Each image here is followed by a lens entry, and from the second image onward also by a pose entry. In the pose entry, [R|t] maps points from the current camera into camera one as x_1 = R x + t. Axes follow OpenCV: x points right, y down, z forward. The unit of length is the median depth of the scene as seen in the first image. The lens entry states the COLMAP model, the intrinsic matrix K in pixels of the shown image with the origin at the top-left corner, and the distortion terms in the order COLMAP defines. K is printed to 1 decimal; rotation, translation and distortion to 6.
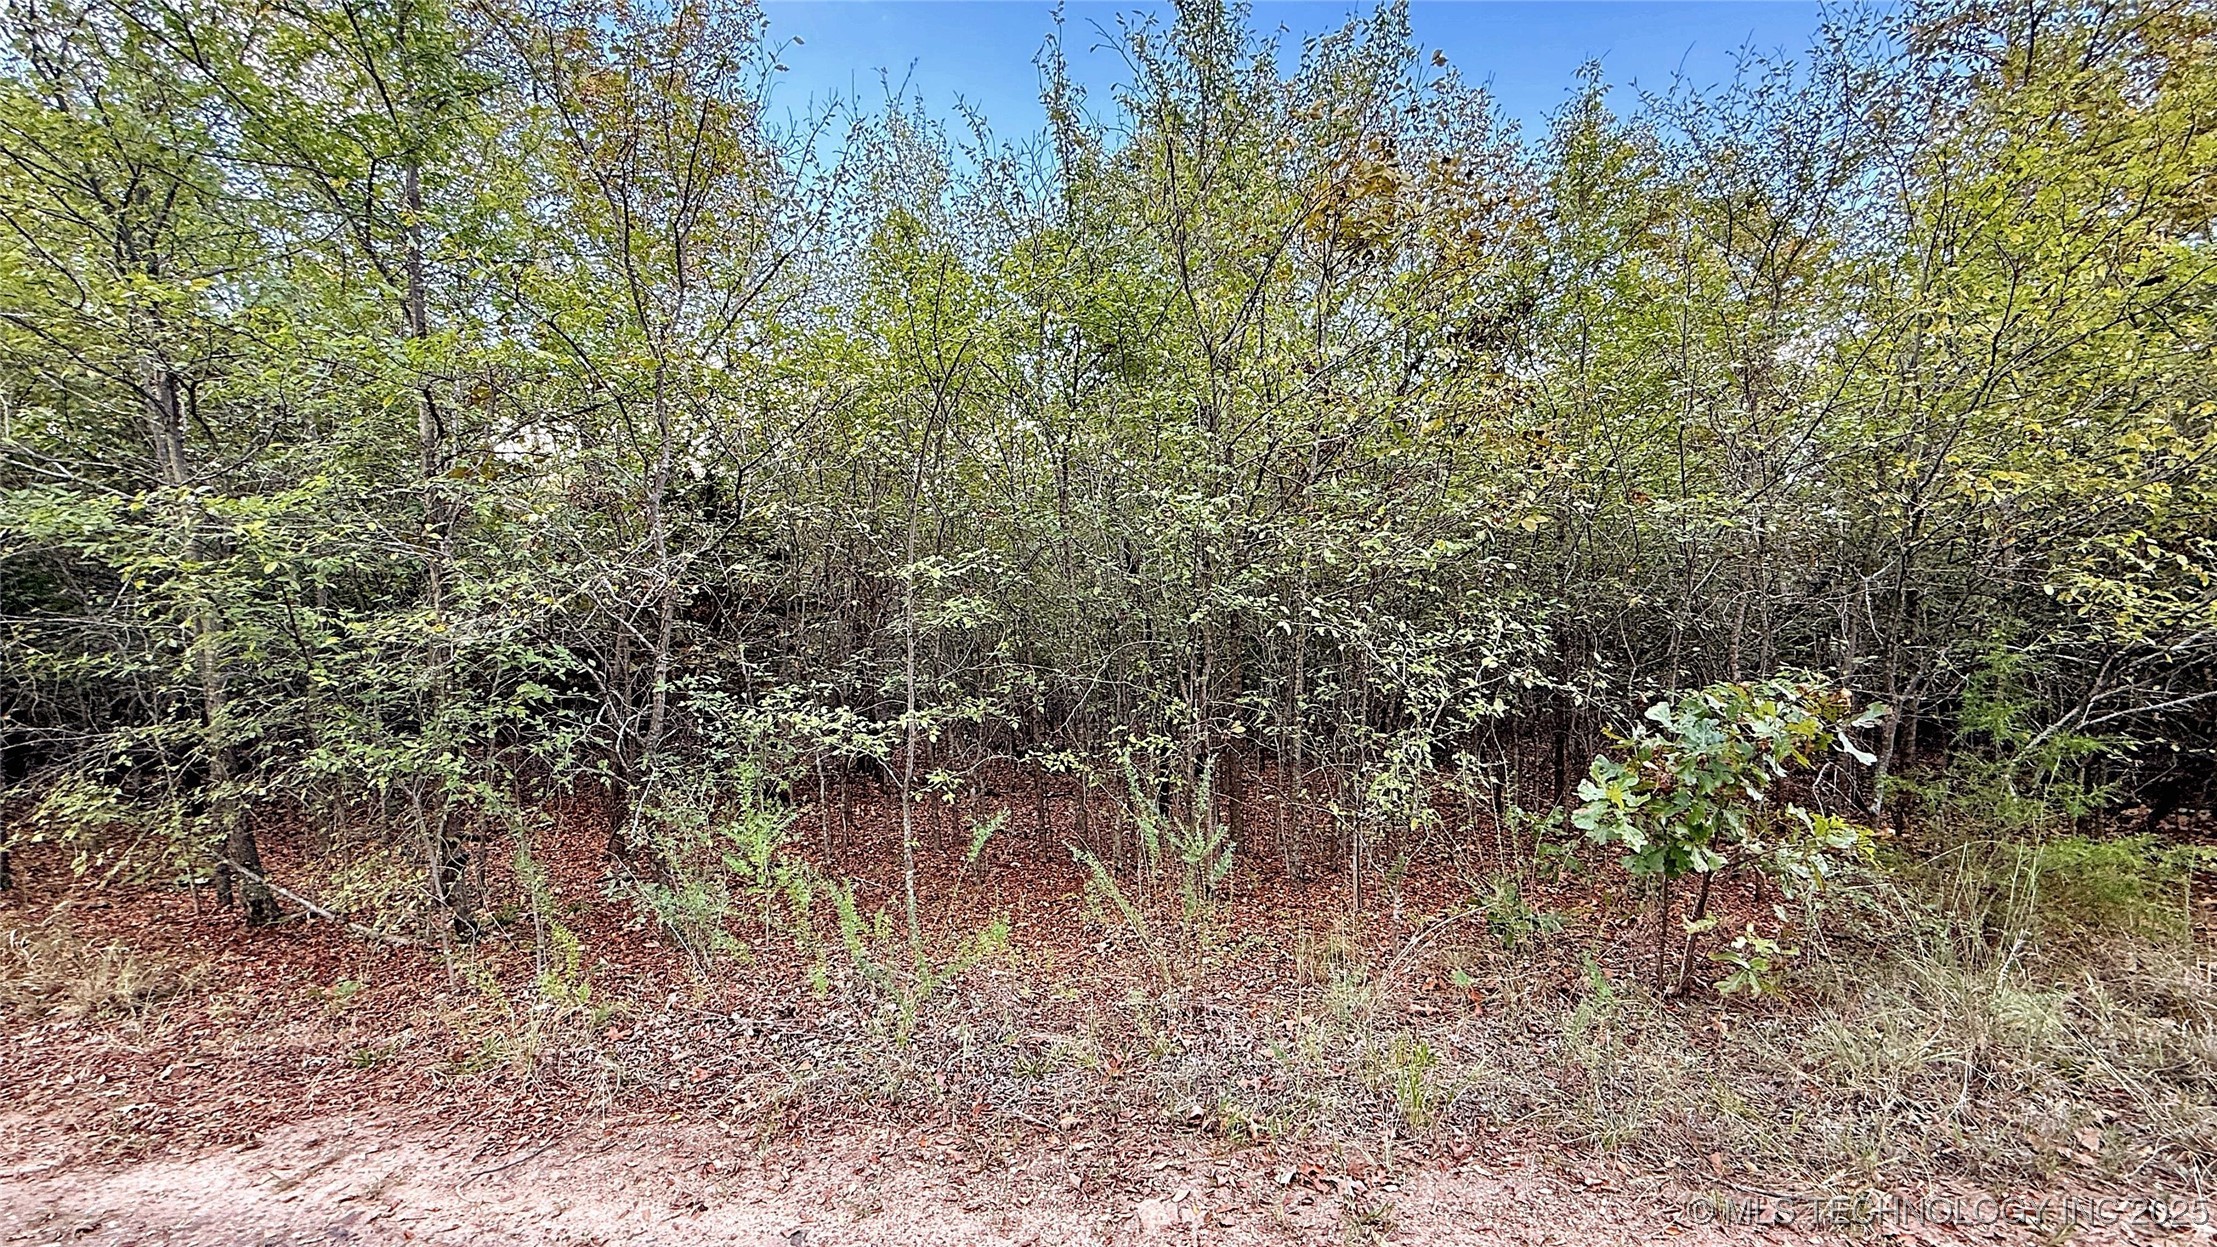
lens RADIAL K [[875.0, 0, 1109.0], [0, 875.0, 620.1], [0, 0, 1]] dist [-0.000690, 0.000058]
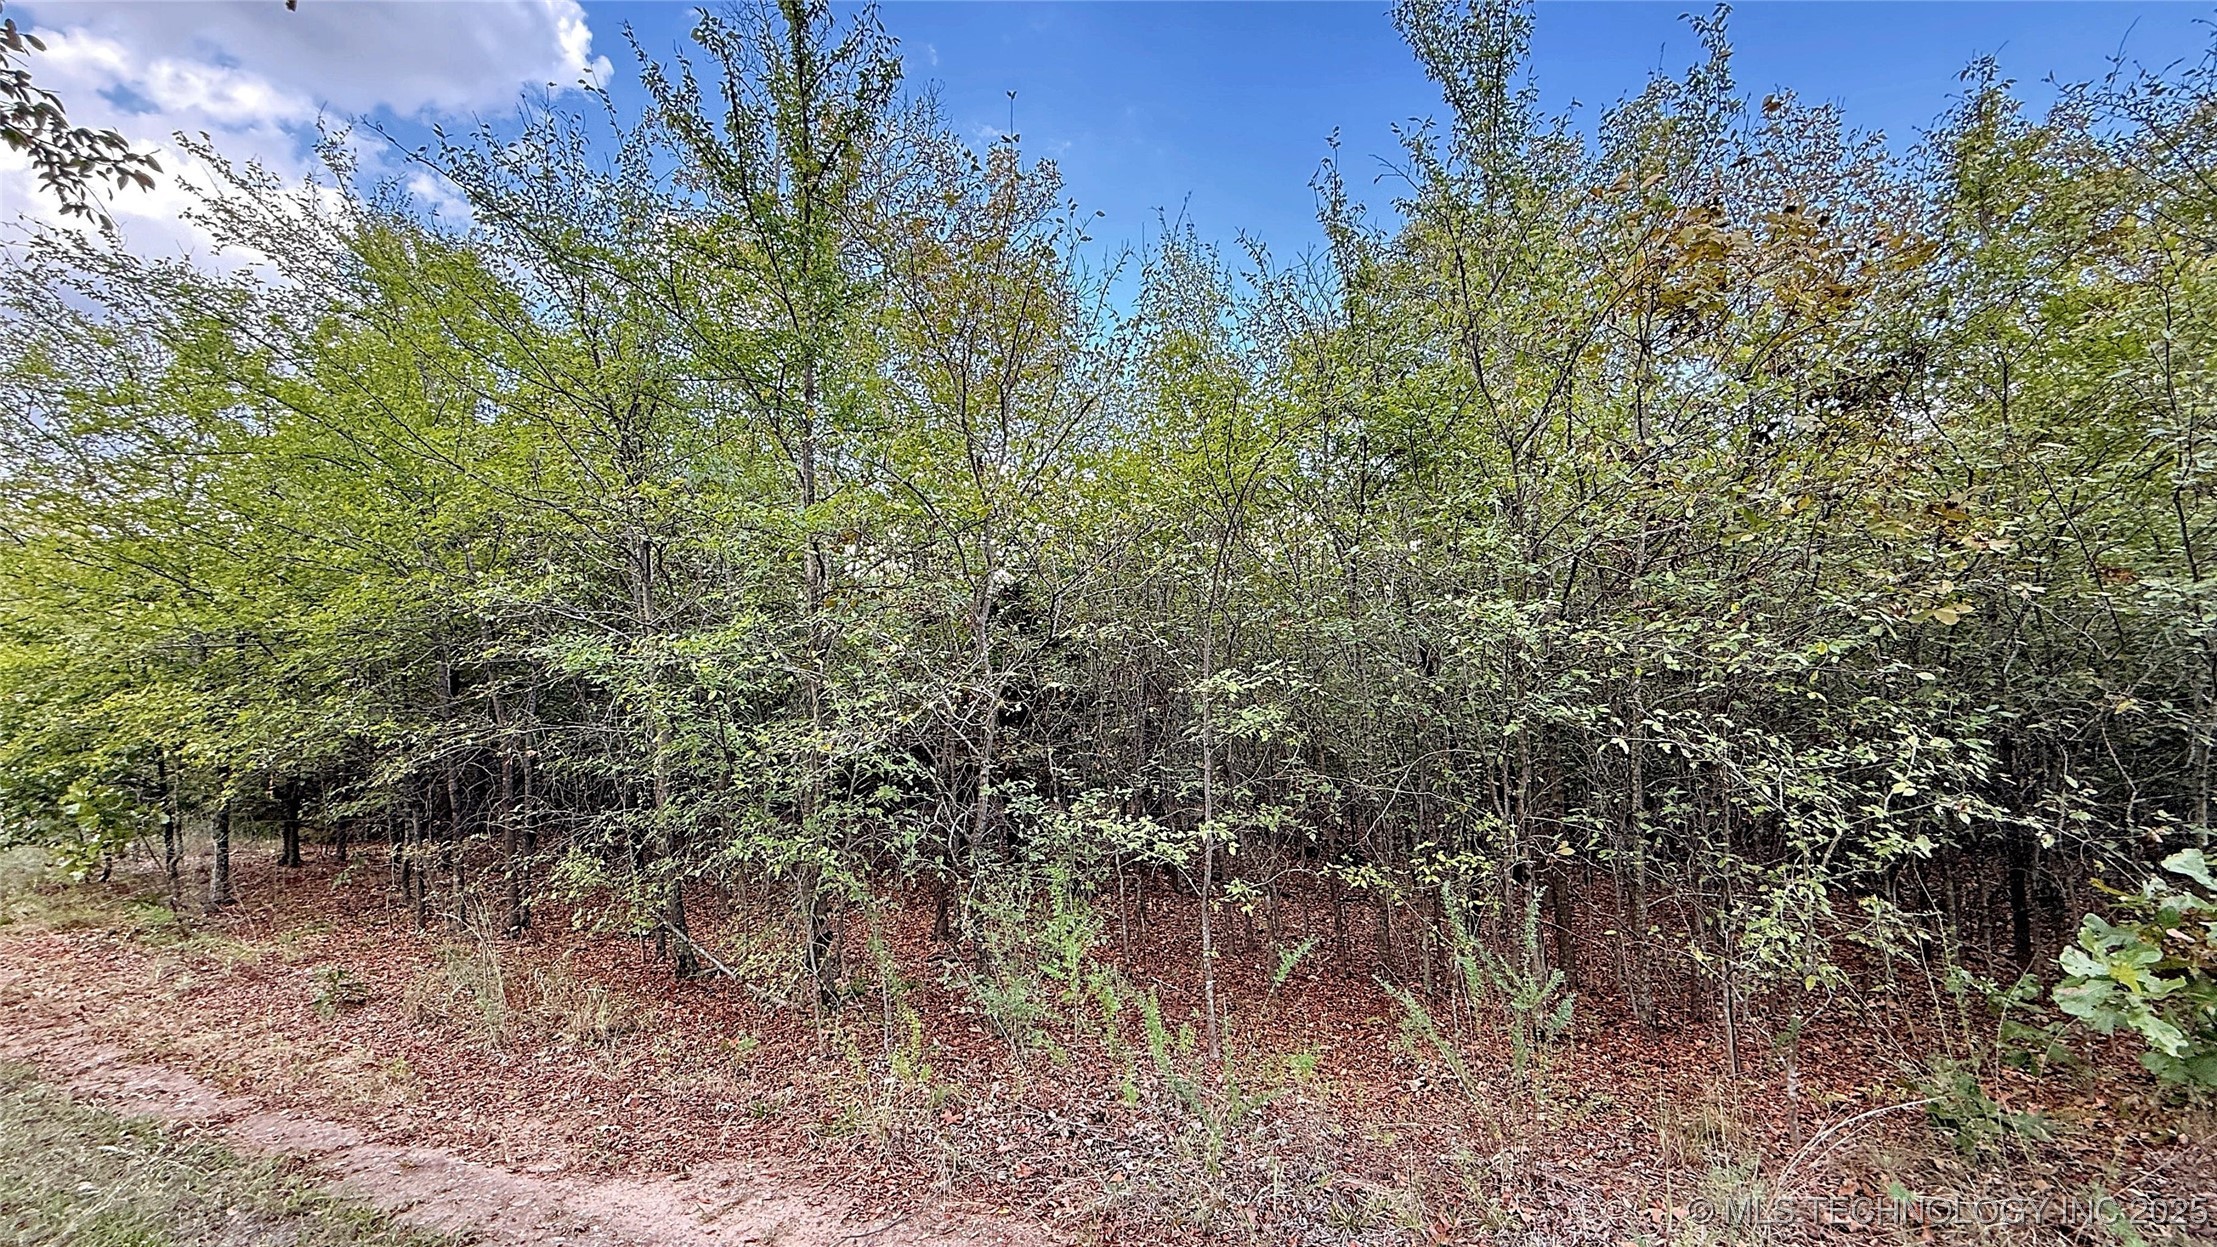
lens RADIAL K [[875.0, 0, 1108.7], [0, 875.0, 621.5], [0, 0, 1]] dist [-0.000690, 0.000058]
pose [[0.950879, -0.036137, -0.307447, -0.016361], [0.007412, 0.995536, -0.094090, -0.033086], [0.309475, 0.087189, 0.946902, -0.022377]]
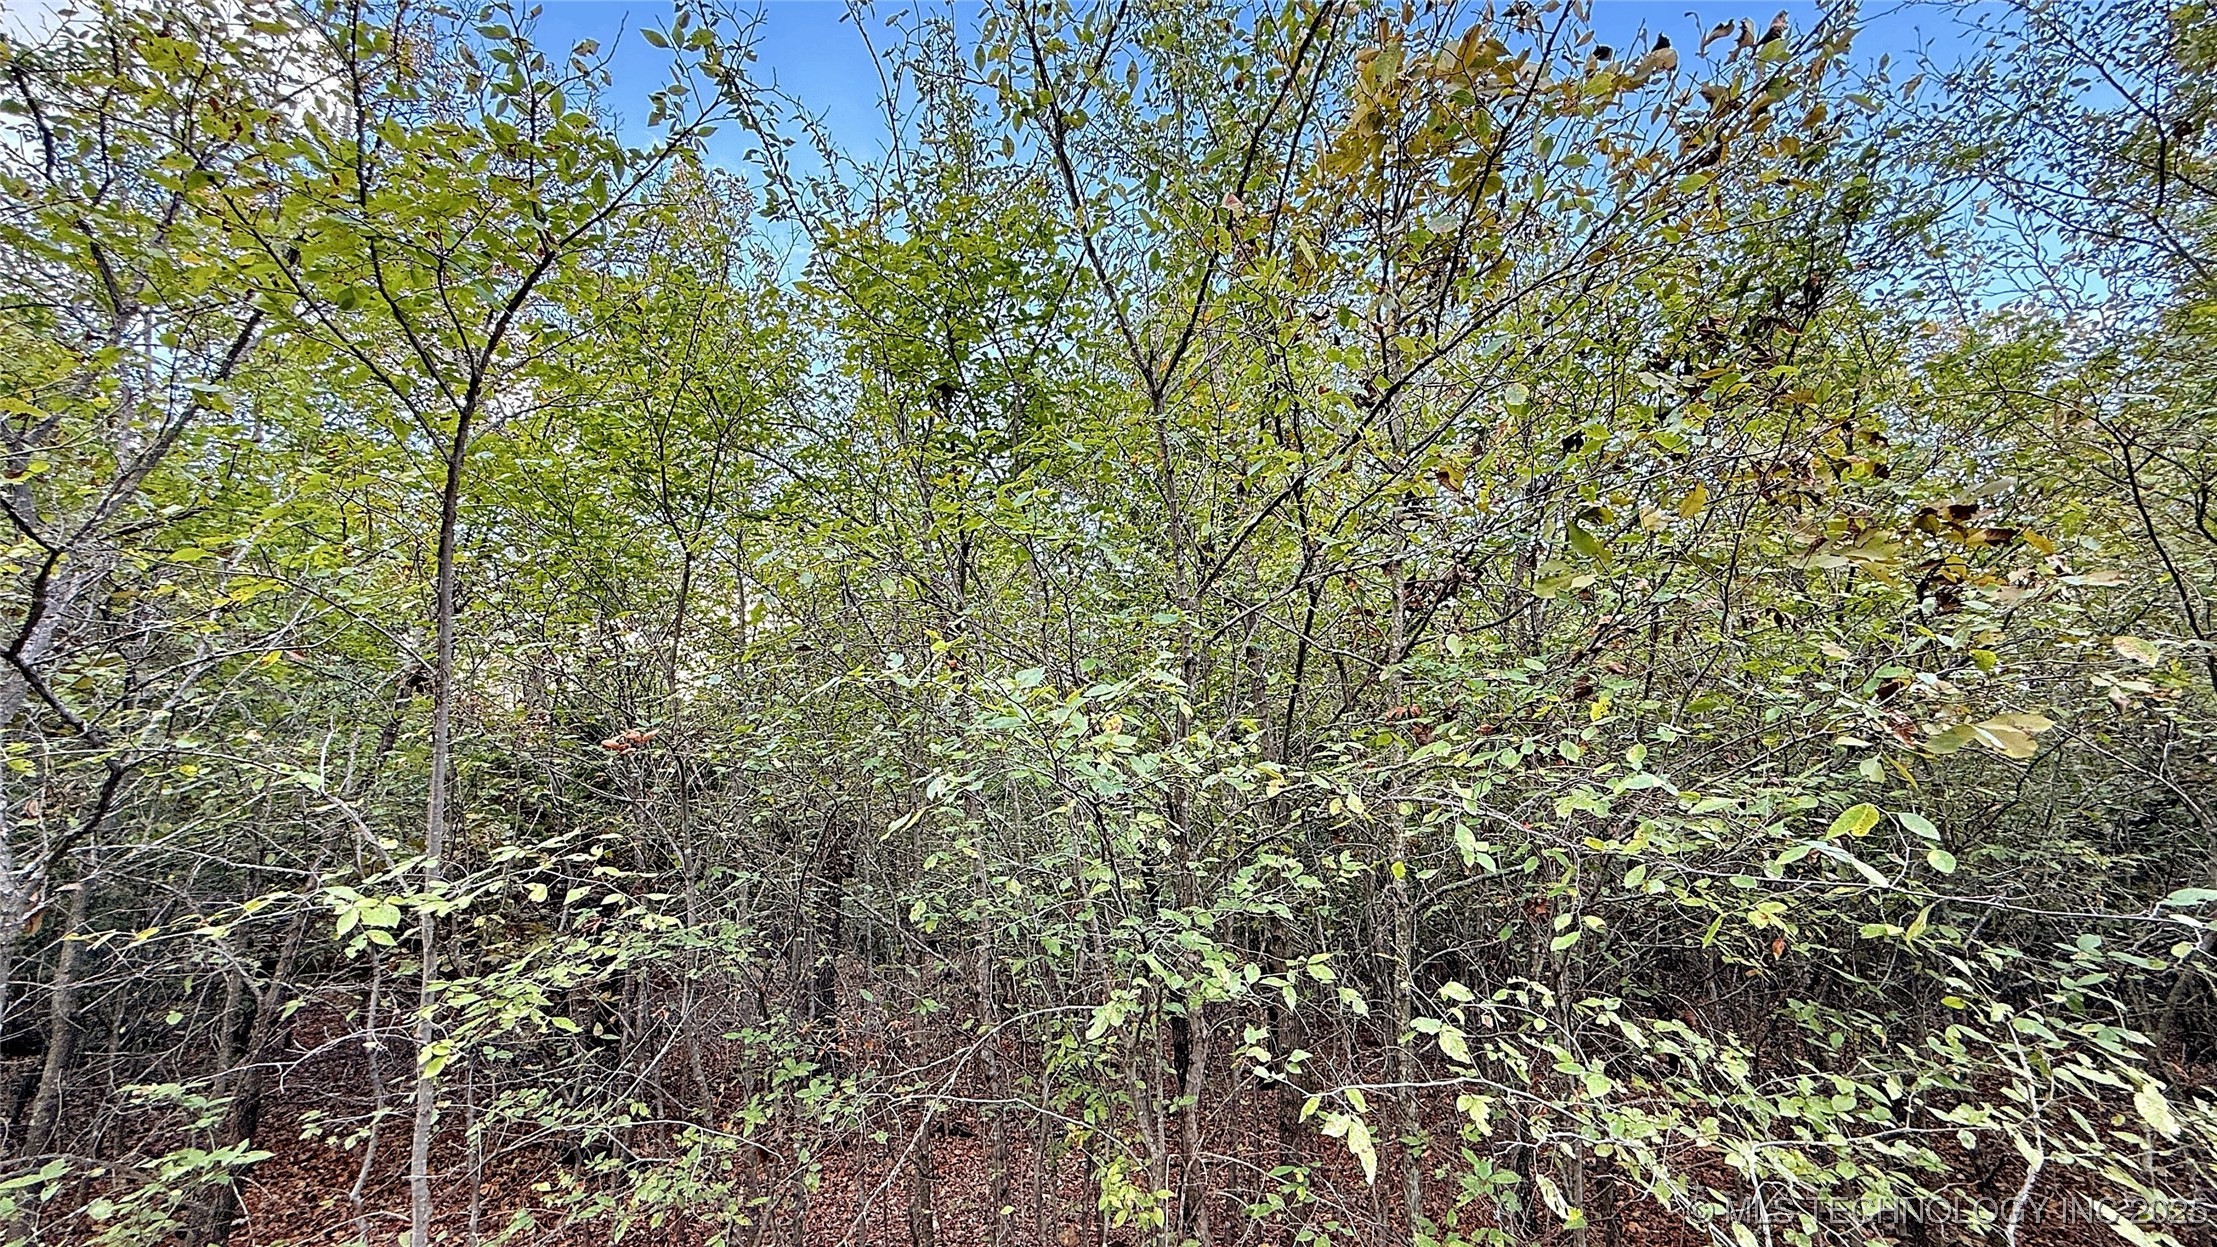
lens RADIAL K [[875.0, 0, 1118.8], [0, 875.0, 623.5], [0, 0, 1]] dist [-0.000690, 0.000058]
pose [[0.996358, -0.038684, -0.075987, 0.138197], [0.020436, 0.973528, -0.227651, -0.080246], [0.082782, 0.225269, 0.970773, 0.613446]]
